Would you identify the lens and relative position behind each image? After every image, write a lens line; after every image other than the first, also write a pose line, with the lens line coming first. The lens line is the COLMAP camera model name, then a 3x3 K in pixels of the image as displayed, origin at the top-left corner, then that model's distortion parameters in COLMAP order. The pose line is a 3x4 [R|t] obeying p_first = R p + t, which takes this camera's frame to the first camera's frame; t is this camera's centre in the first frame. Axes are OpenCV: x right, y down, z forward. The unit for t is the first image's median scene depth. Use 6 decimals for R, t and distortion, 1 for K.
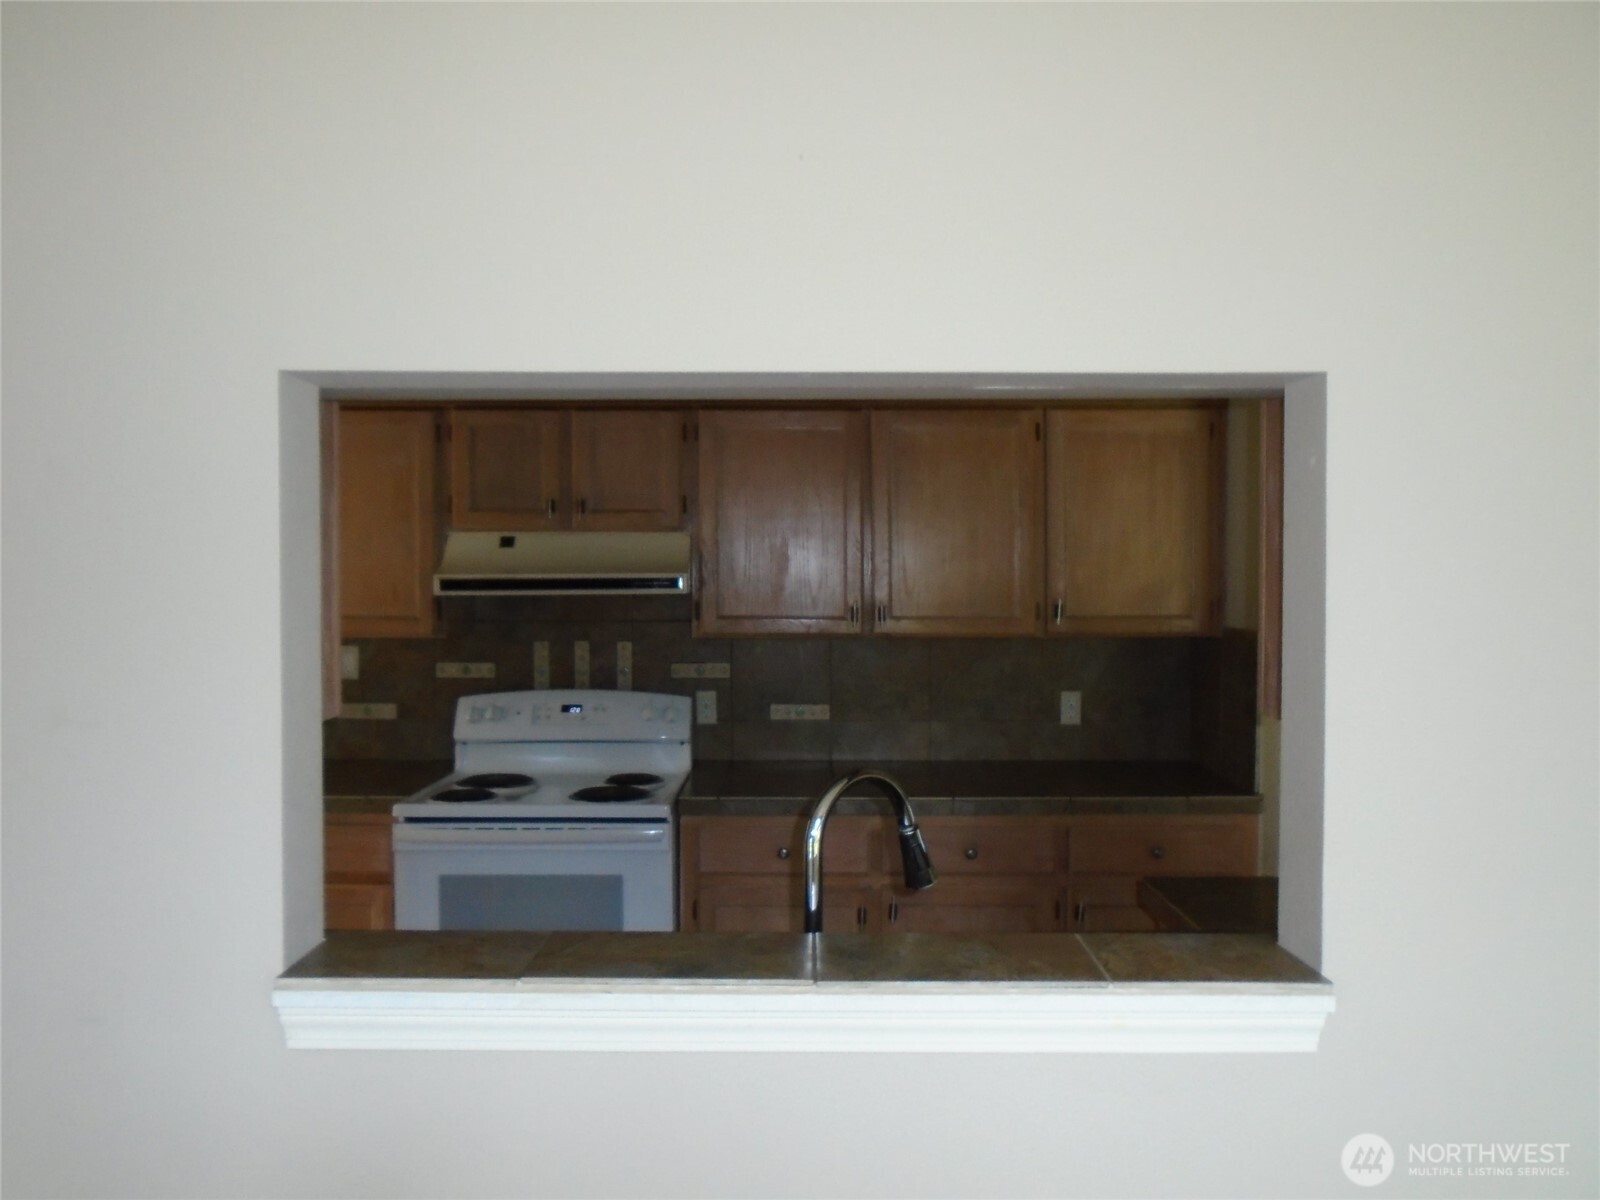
lens RADIAL K [[1188.8, 0, 800.0], [0, 1188.8, 595.7], [0, 0, 1]] dist [-0.023743, 0.001872]
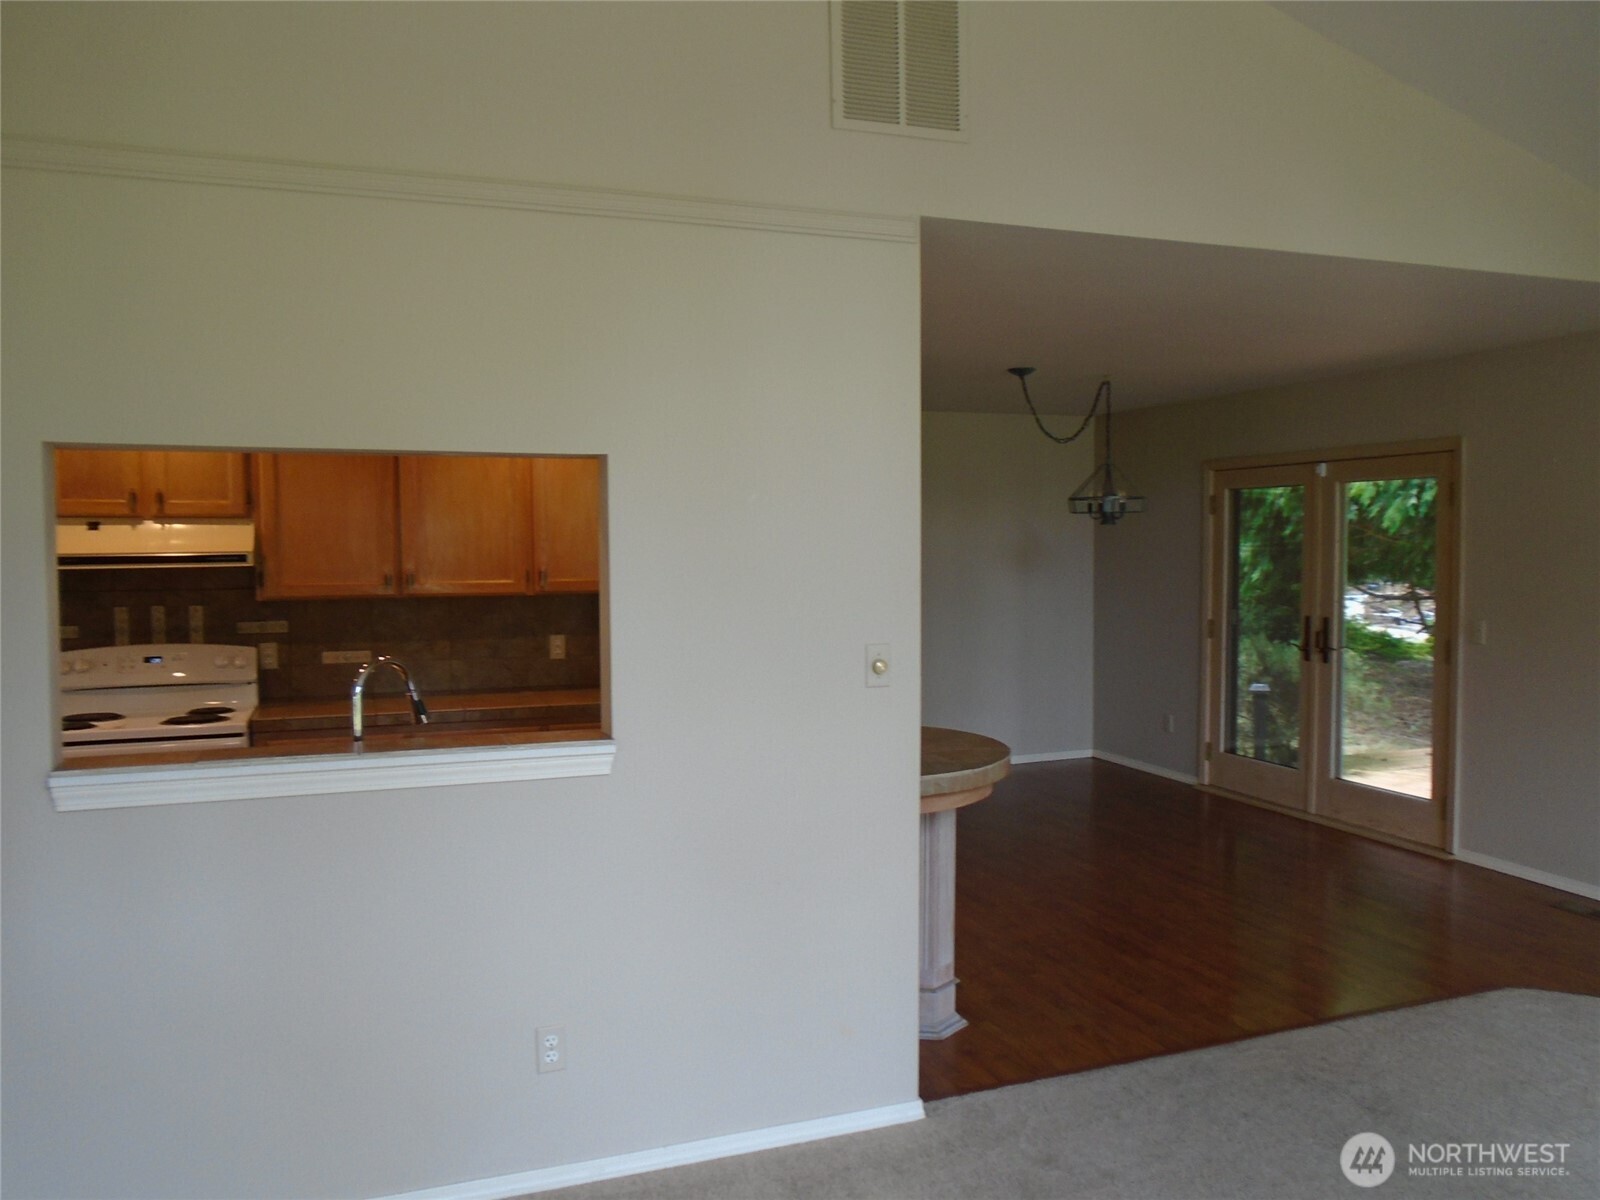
lens RADIAL K [[1188.8, 0, 800.0], [0, 1188.8, 595.7], [0, 0, 1]] dist [-0.023743, 0.001872]
pose [[0.932957, -0.018321, 0.359522, -0.002627], [0.010777, 0.999678, 0.022977, 0.006976], [-0.359827, -0.017561, 0.932854, -0.396688]]
